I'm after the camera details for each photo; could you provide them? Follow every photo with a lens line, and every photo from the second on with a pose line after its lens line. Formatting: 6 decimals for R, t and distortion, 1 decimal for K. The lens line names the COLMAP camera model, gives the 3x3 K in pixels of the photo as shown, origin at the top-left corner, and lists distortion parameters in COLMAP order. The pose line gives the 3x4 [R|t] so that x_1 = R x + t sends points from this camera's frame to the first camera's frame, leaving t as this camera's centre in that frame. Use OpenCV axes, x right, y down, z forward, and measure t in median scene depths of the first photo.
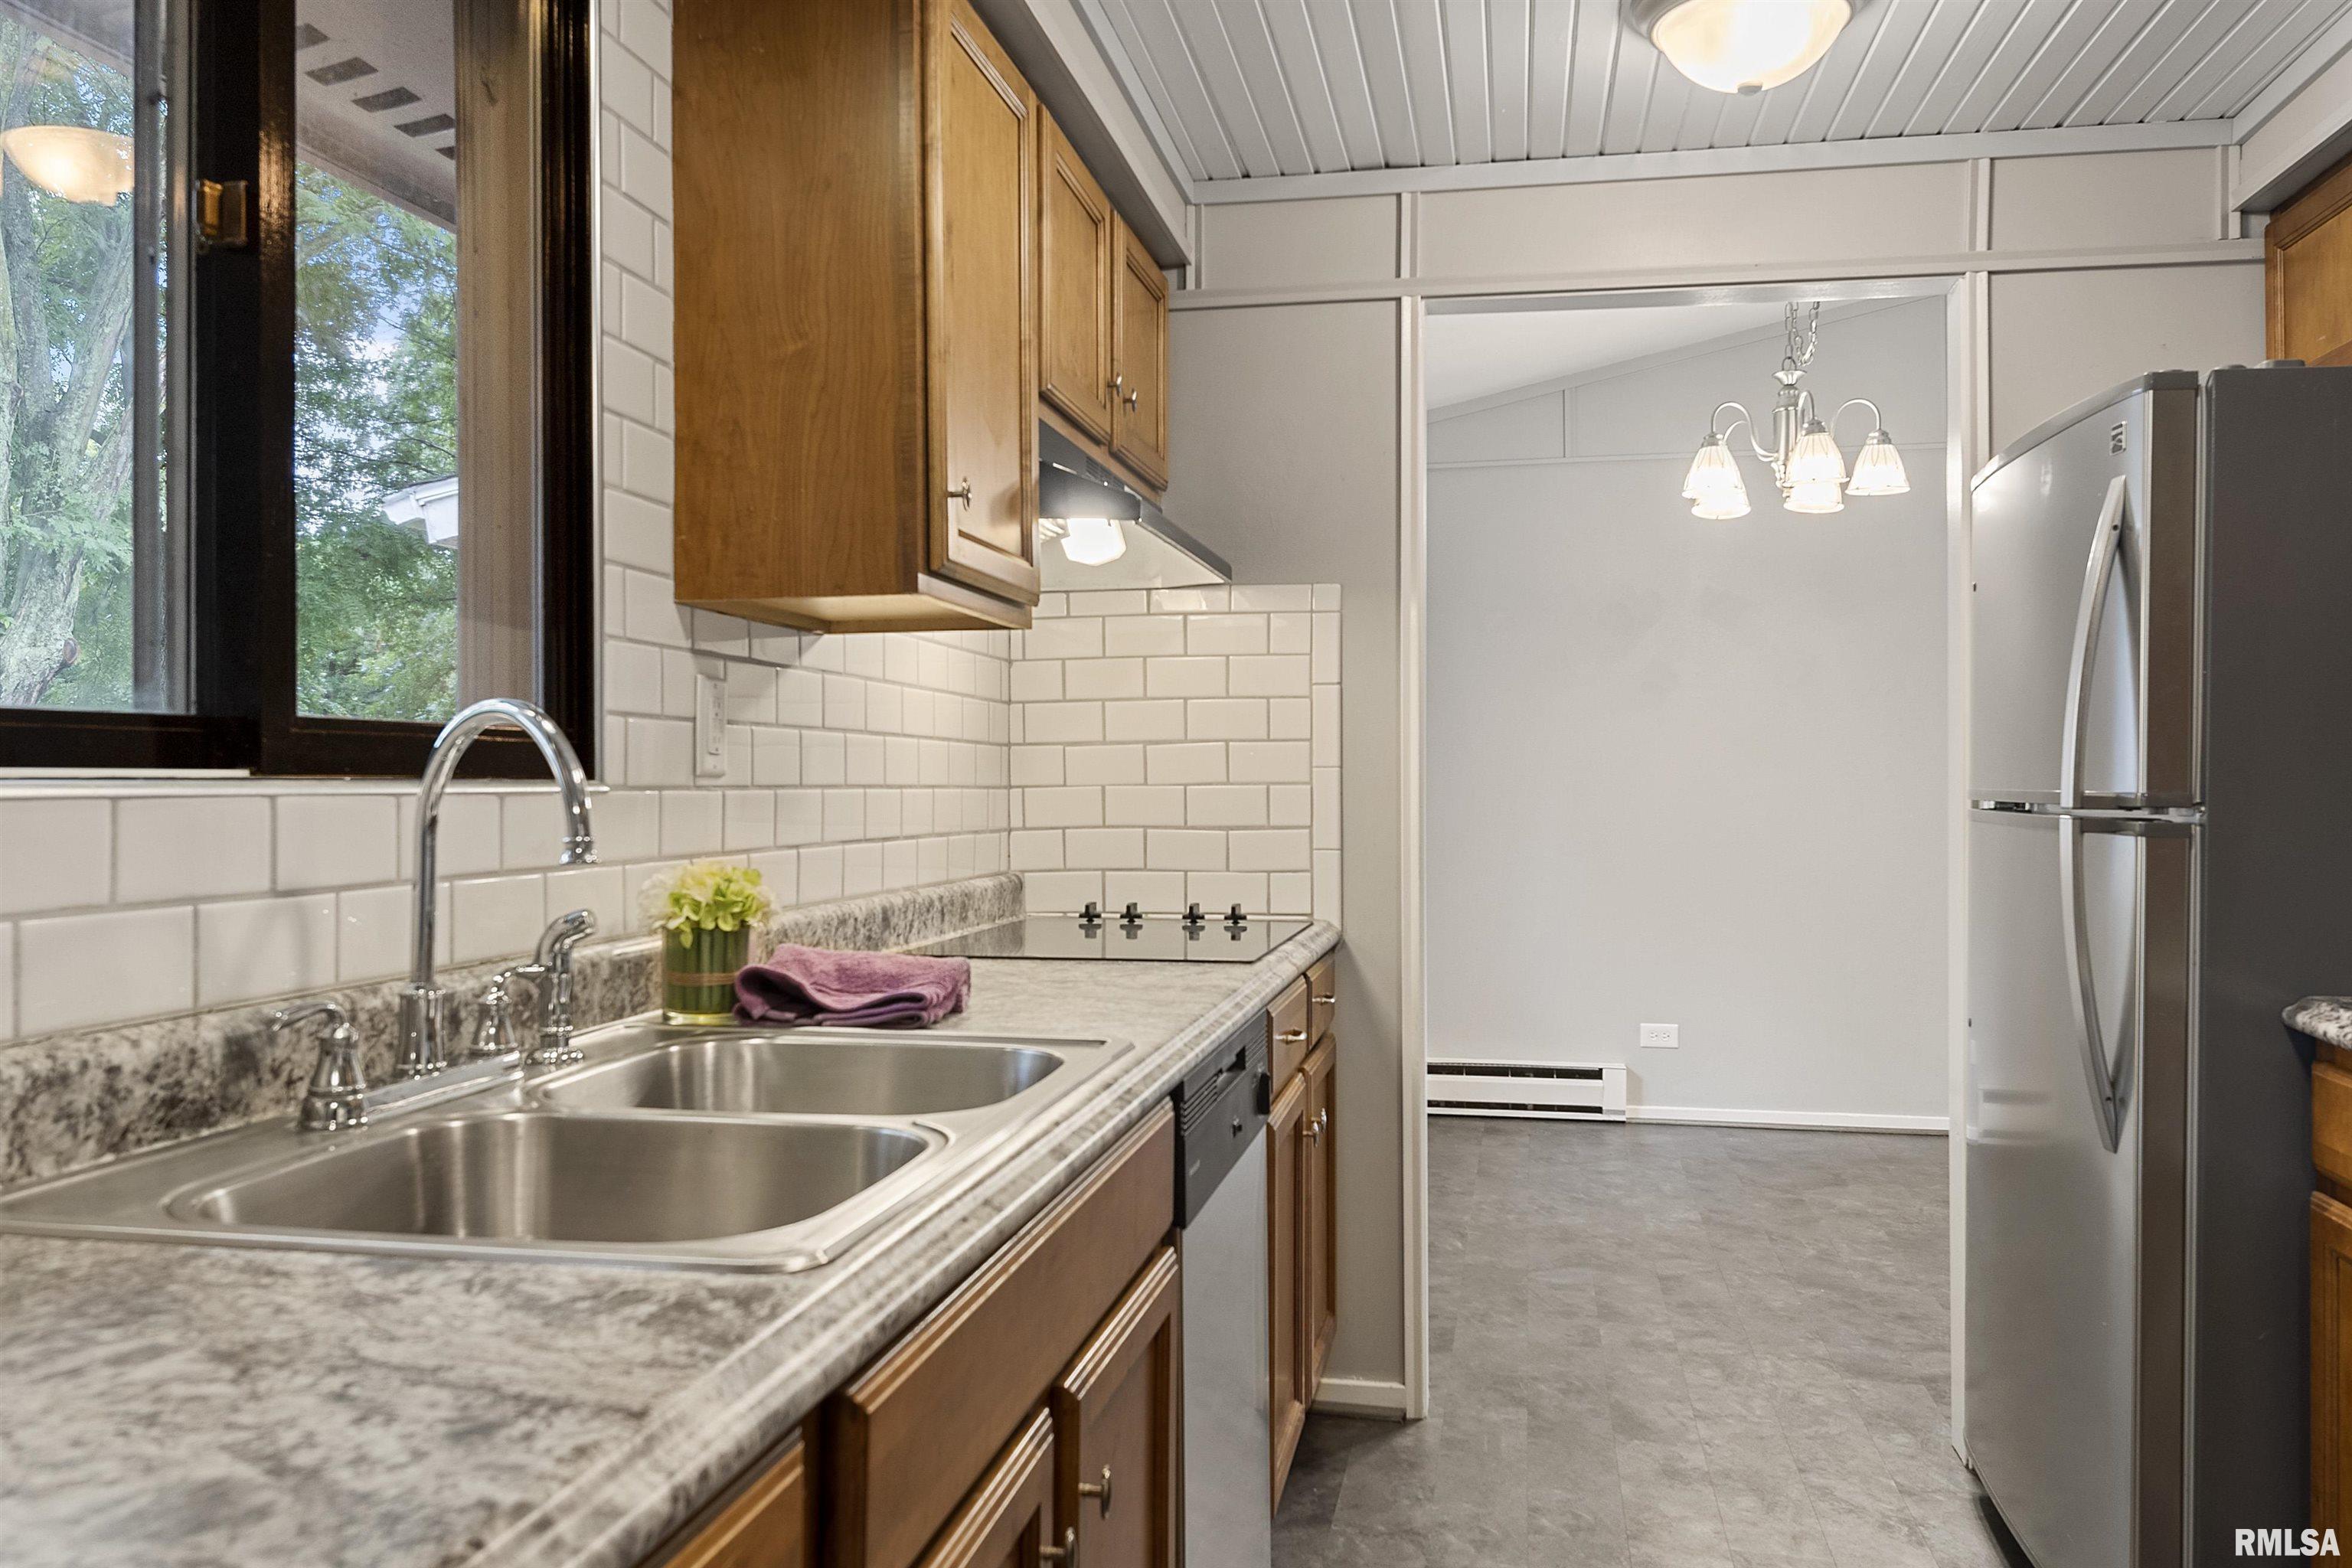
lens RADIAL K [[1791.6, 0, 1164.9], [0, 1791.6, 780.5], [0, 0, 1]] dist [0.042094, -0.035673]
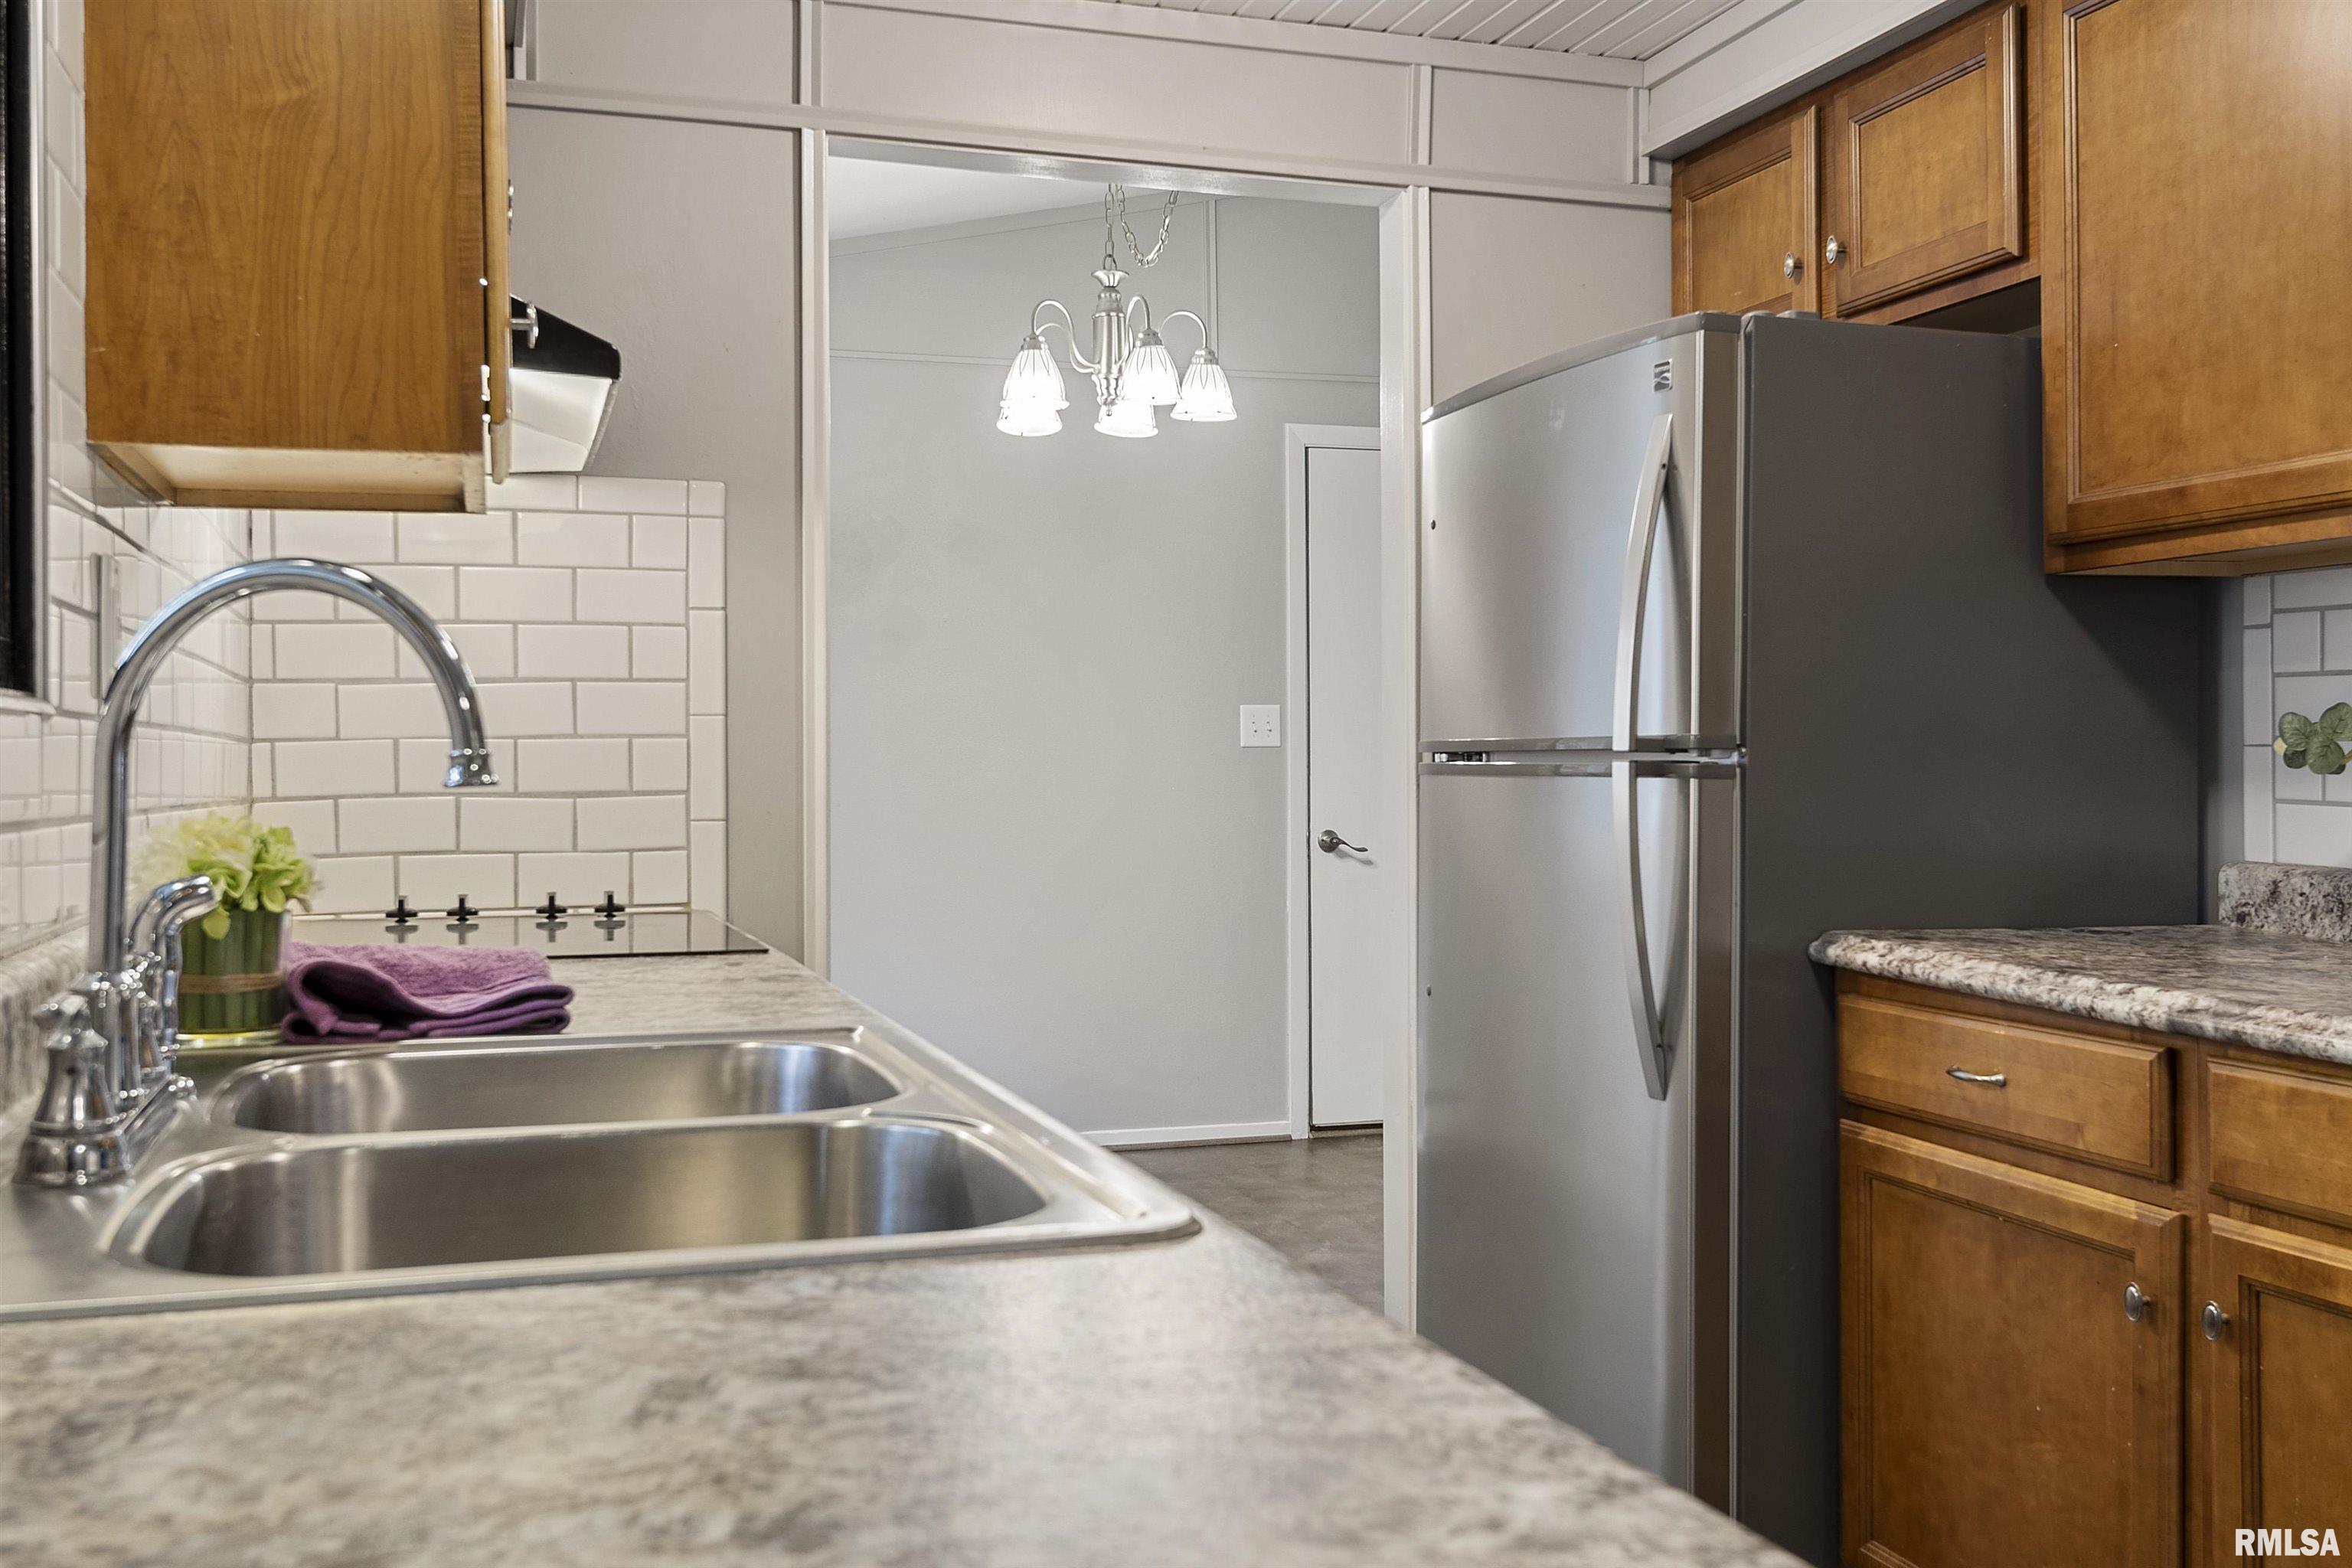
lens RADIAL K [[2299.6, 0, 1183.1], [0, 2299.6, 765.2], [0, 0, 1]] dist [0.040053, 0.000000]
pose [[0.876271, -0.002617, 0.481811, -0.273700], [0.003556, 0.999993, -0.001035, 0.020864], [-0.481805, 0.002620, 0.876275, 0.022407]]
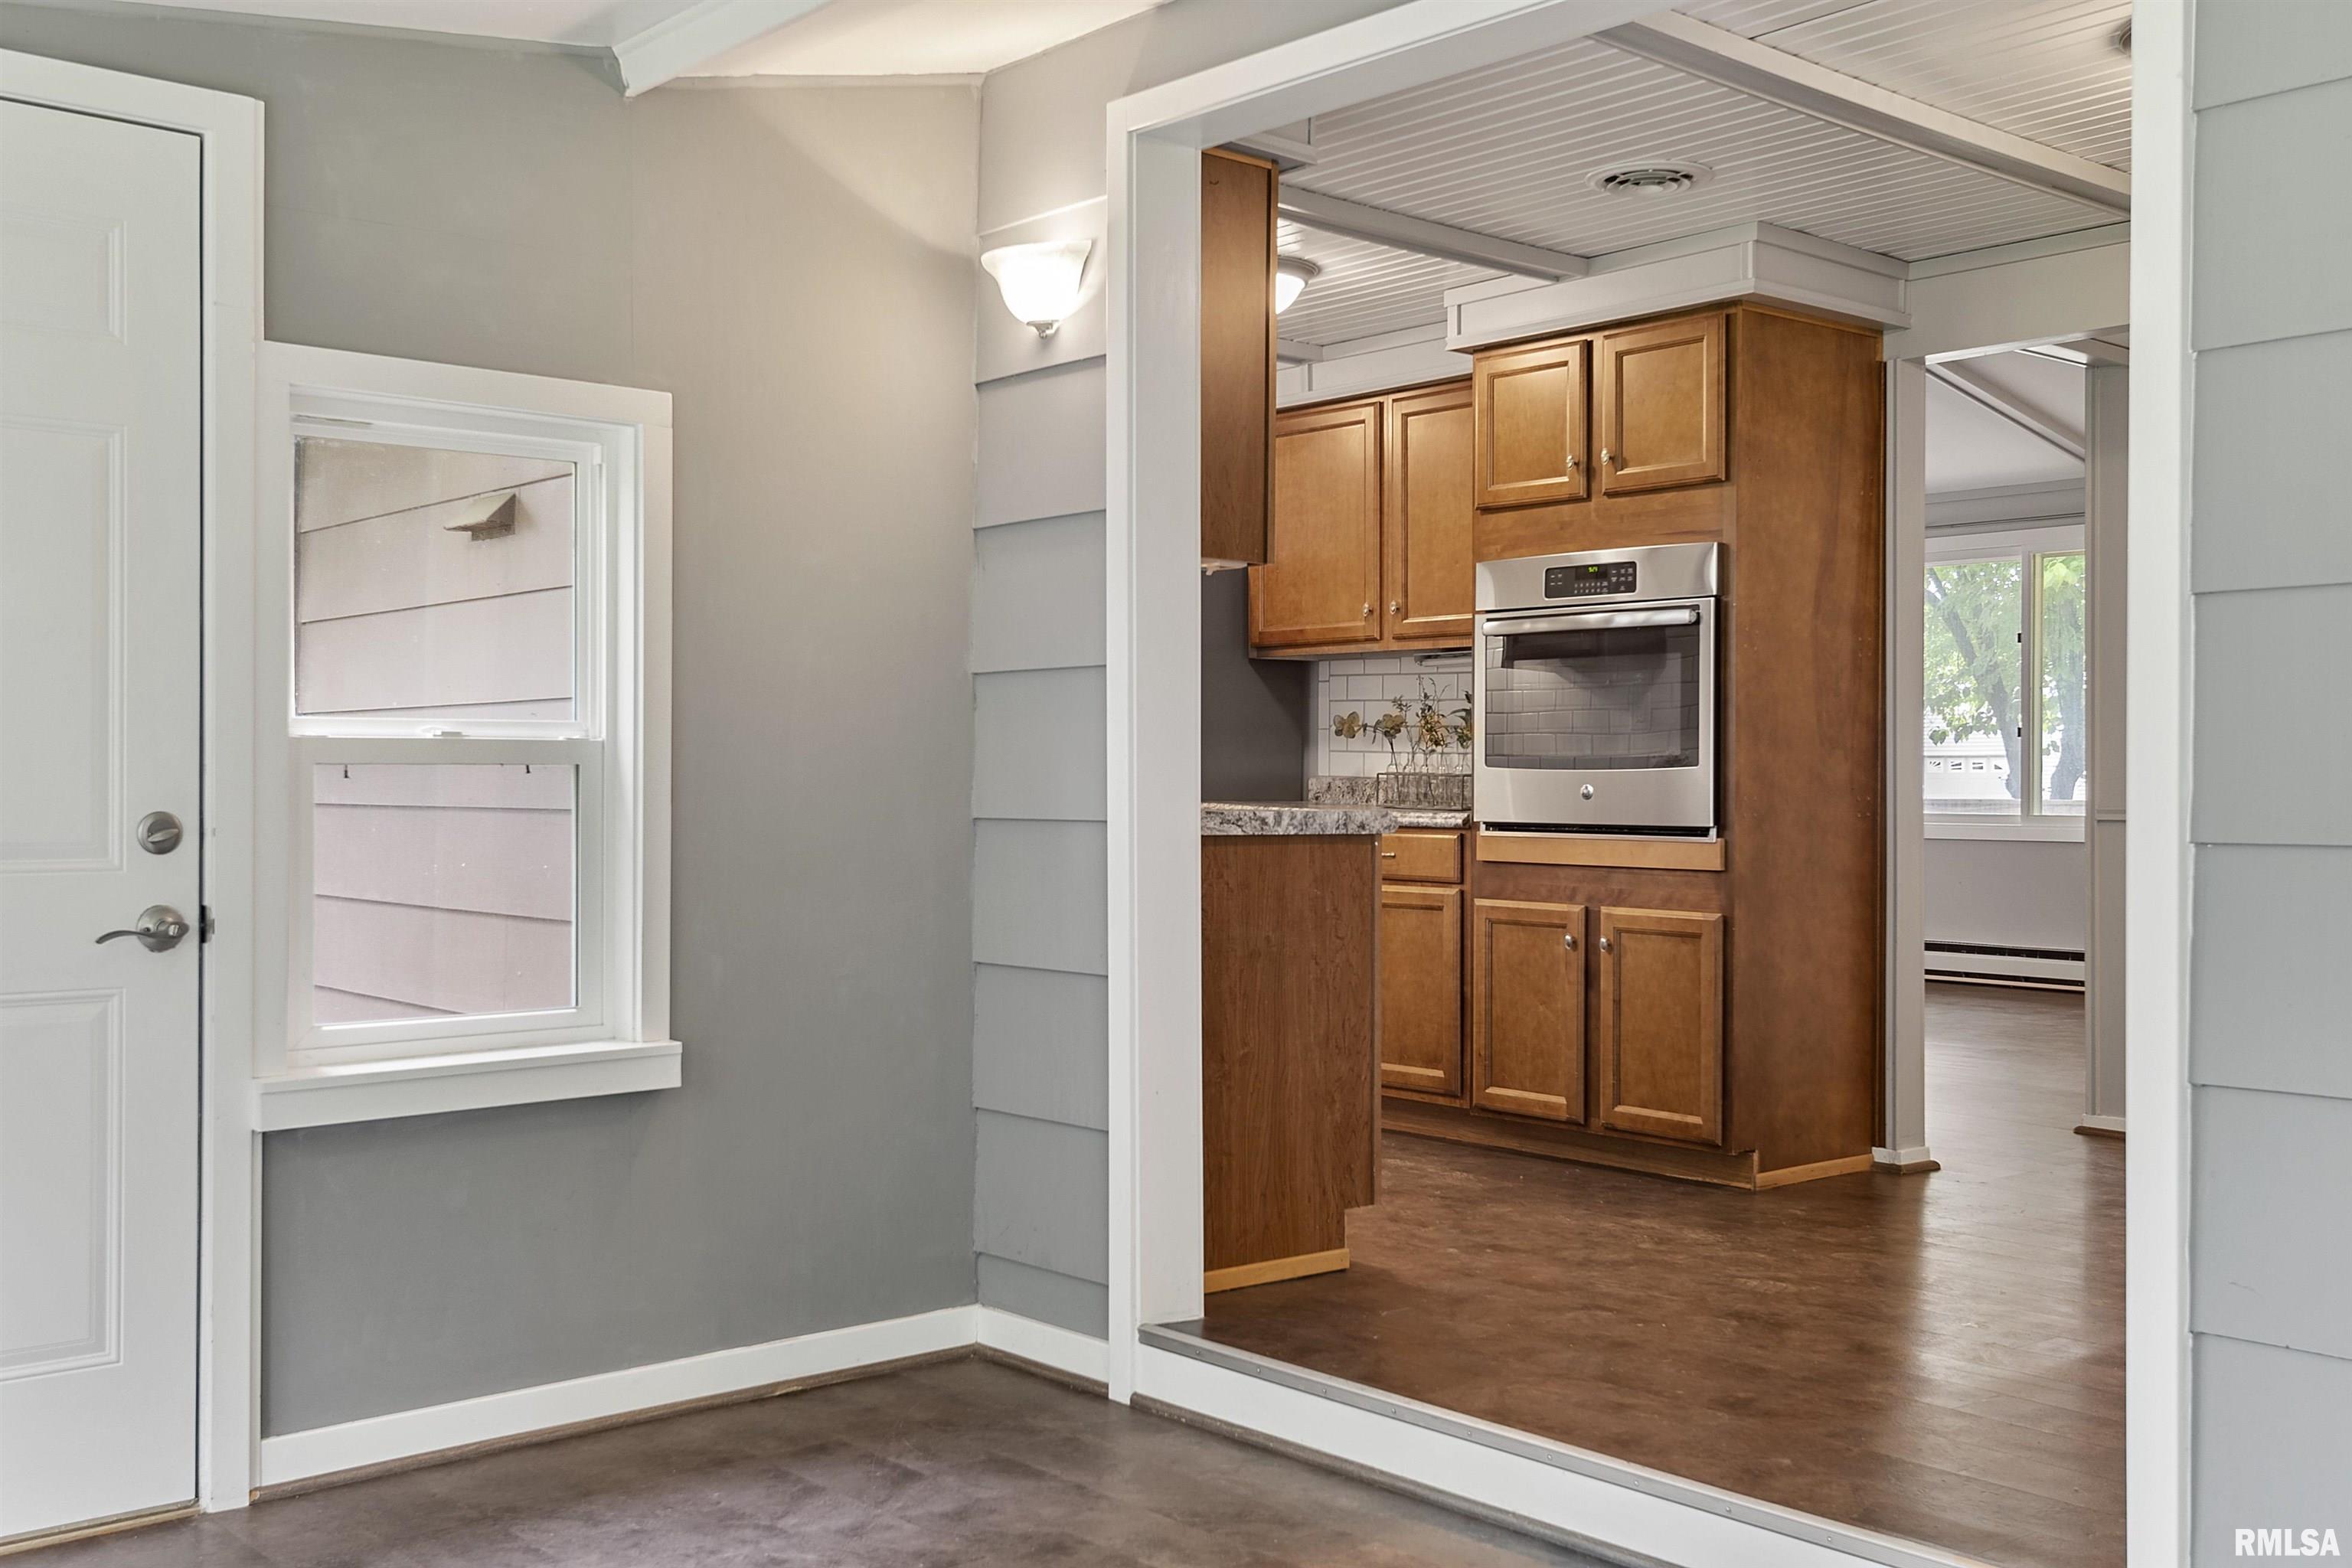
lens RADIAL K [[2325.7, 0, 1174.6], [0, 2325.7, 787.4], [0, 0, 1]] dist [0.021850, 0.000000]
pose [[0.623552, 0.003984, 0.781772, -2.584874], [-0.009975, 0.999946, 0.002861, 0.117891], [-0.781718, -0.009582, 0.623558, -1.526922]]
